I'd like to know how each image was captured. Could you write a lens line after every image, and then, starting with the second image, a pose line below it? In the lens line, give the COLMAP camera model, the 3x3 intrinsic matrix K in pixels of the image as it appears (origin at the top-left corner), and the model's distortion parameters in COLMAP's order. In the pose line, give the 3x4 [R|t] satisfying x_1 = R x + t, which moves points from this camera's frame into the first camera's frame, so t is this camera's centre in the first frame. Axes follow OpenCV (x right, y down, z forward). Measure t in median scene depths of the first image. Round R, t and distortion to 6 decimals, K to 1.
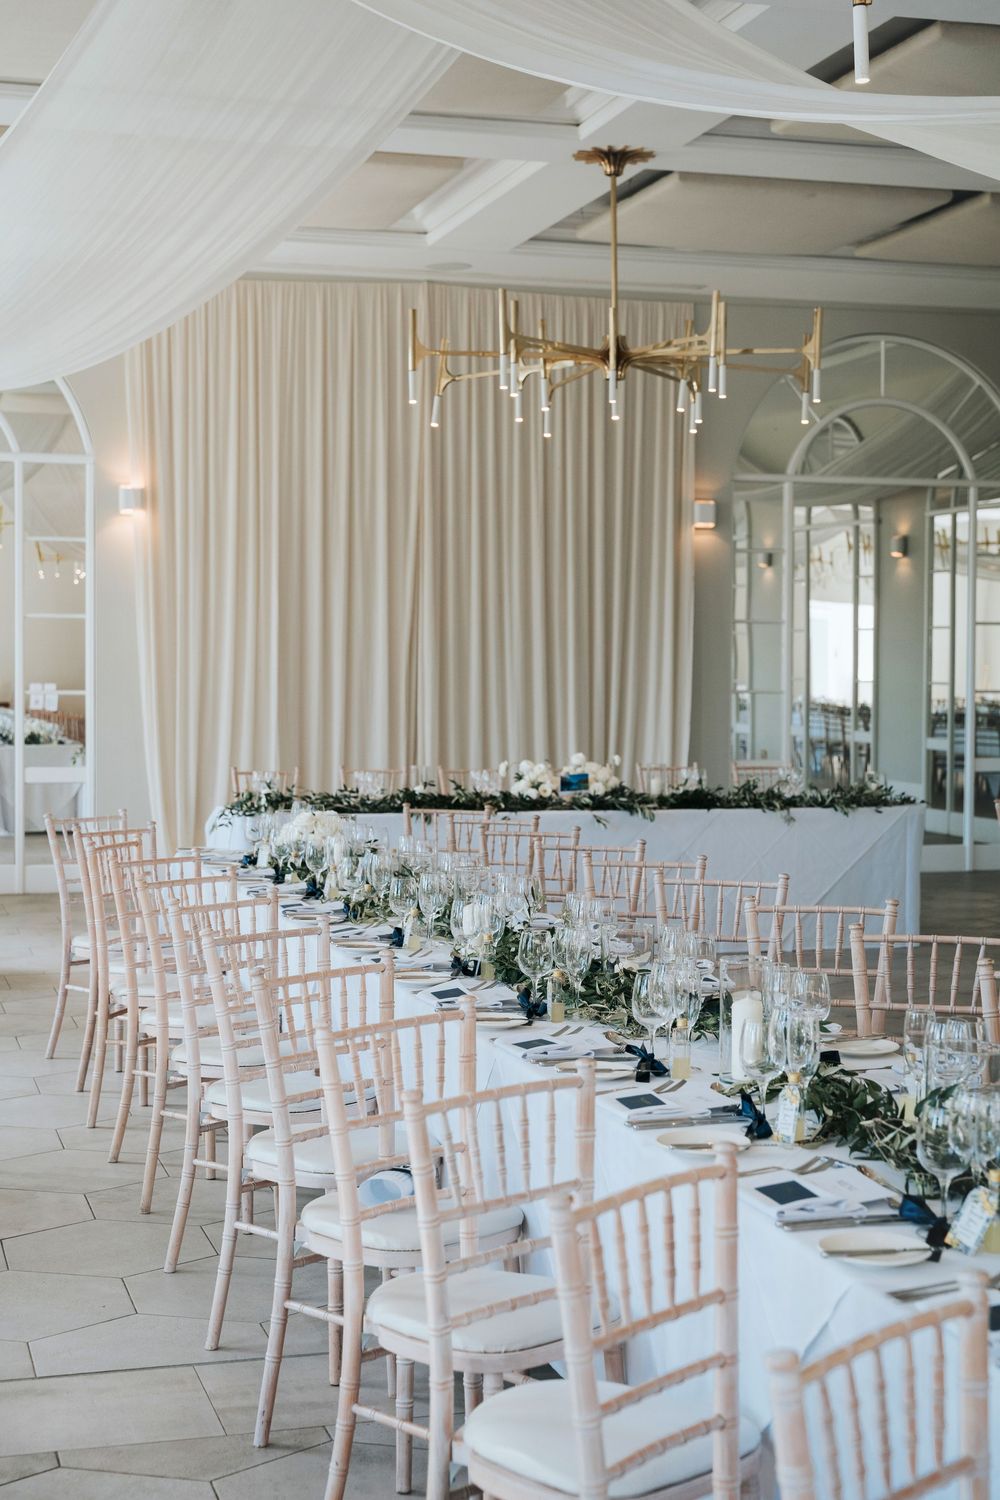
lens RADIAL K [[2267.5, 0, 500.1], [0, 2267.5, 744.9], [0, 0, 1]] dist [0.025150, 0.000000]
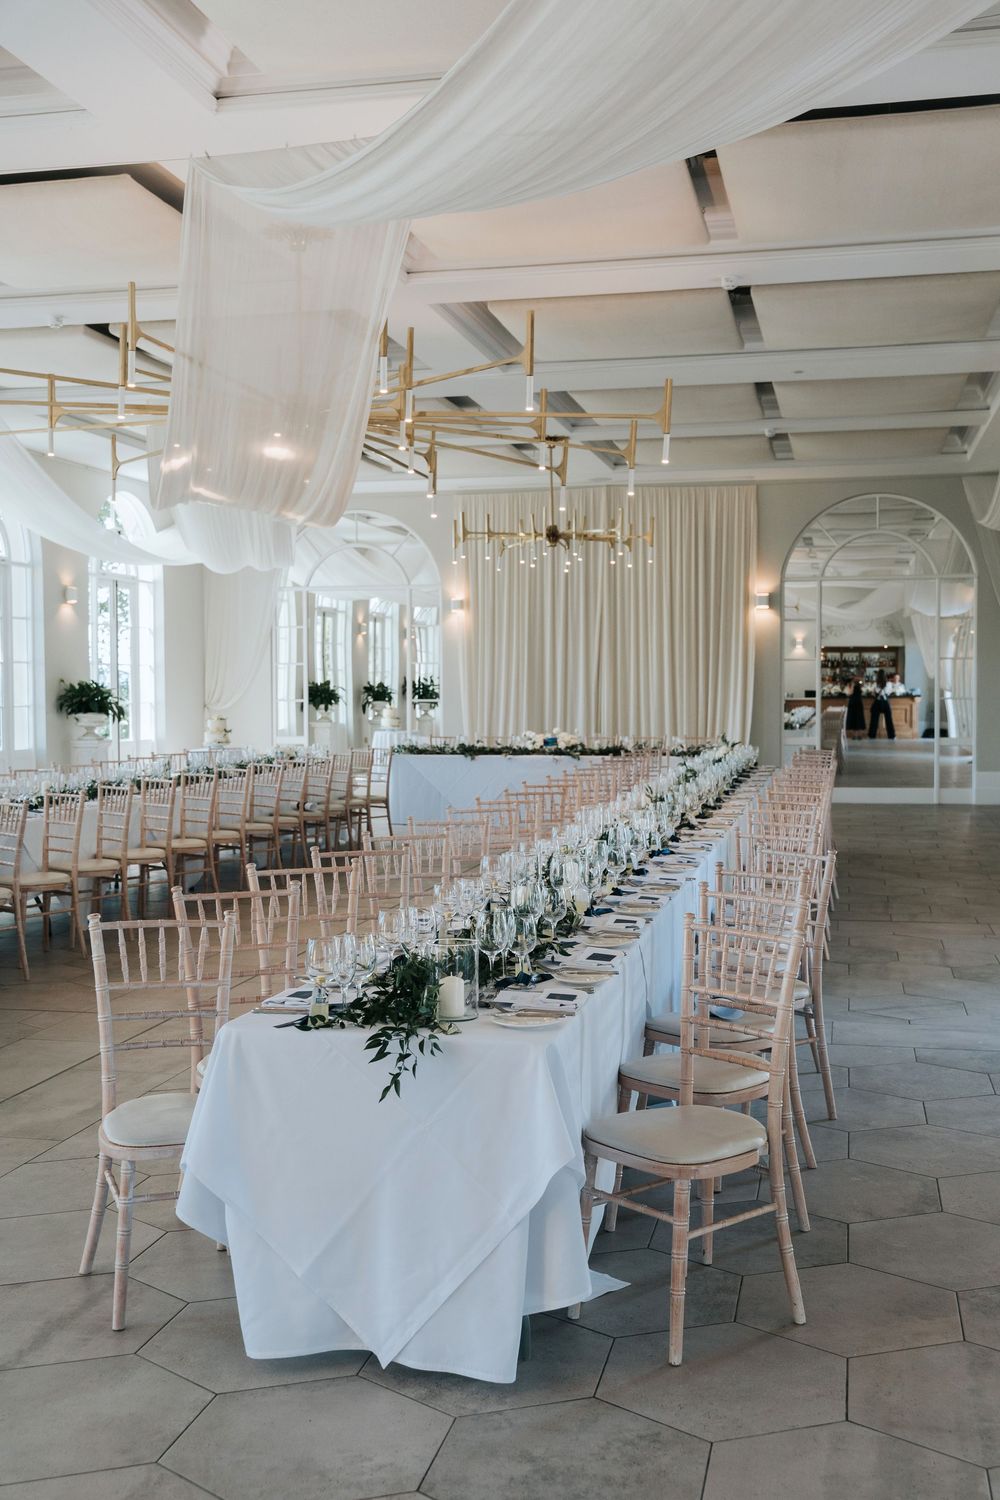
lens RADIAL K [[1516.9, 0, 500.8], [0, 1516.9, 755.6], [0, 0, 1]] dist [-0.052638, 0.000000]
pose [[0.880561, 0.013275, -0.473747, 0.634661], [-0.009962, 0.999905, 0.009501, 0.016413], [0.473828, -0.003647, 0.880610, -0.218713]]
